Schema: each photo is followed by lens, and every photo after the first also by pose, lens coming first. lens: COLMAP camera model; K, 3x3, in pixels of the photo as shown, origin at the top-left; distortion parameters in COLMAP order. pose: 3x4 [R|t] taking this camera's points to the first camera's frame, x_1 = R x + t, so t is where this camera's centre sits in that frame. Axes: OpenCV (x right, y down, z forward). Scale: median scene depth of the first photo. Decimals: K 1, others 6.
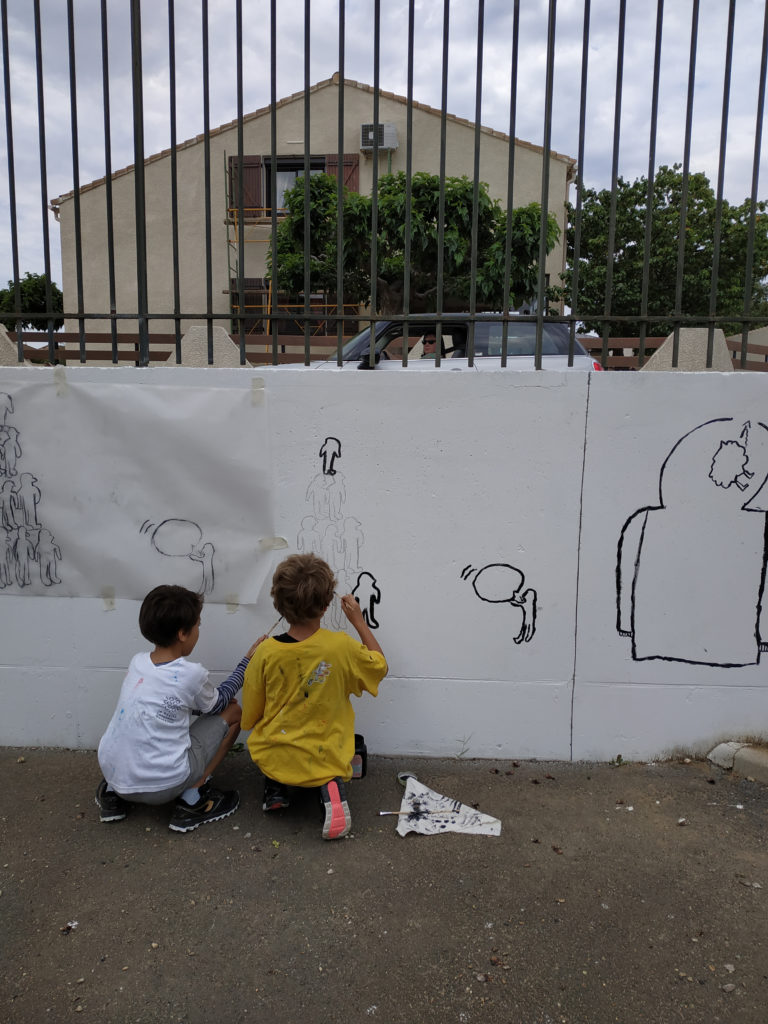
lens RADIAL K [[758.1, 0, 383.5], [0, 758.1, 511.7], [0, 0, 1]] dist [-0.000137, -0.011632]
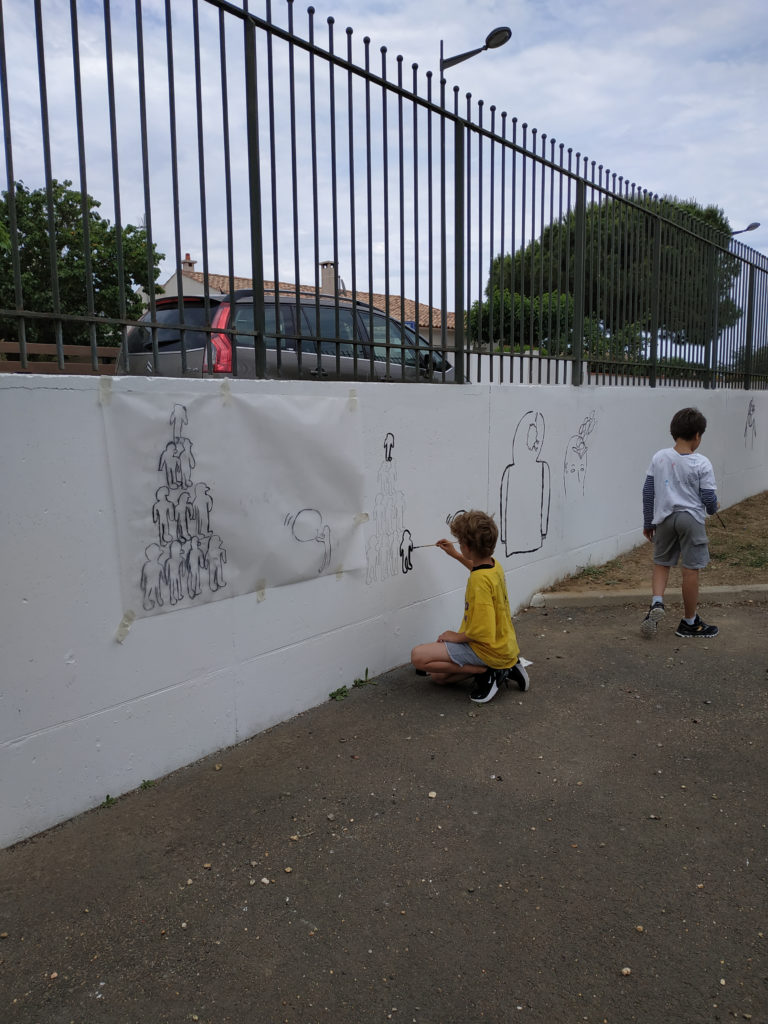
lens RADIAL K [[758.1, 0, 382.6], [0, 758.1, 510.3], [0, 0, 1]] dist [-0.000137, -0.011632]
pose [[0.597720, -0.127775, 0.791457, -1.143985], [0.132105, 0.989420, 0.059967, -0.043552], [-0.790746, 0.068712, 0.608276, 0.192496]]
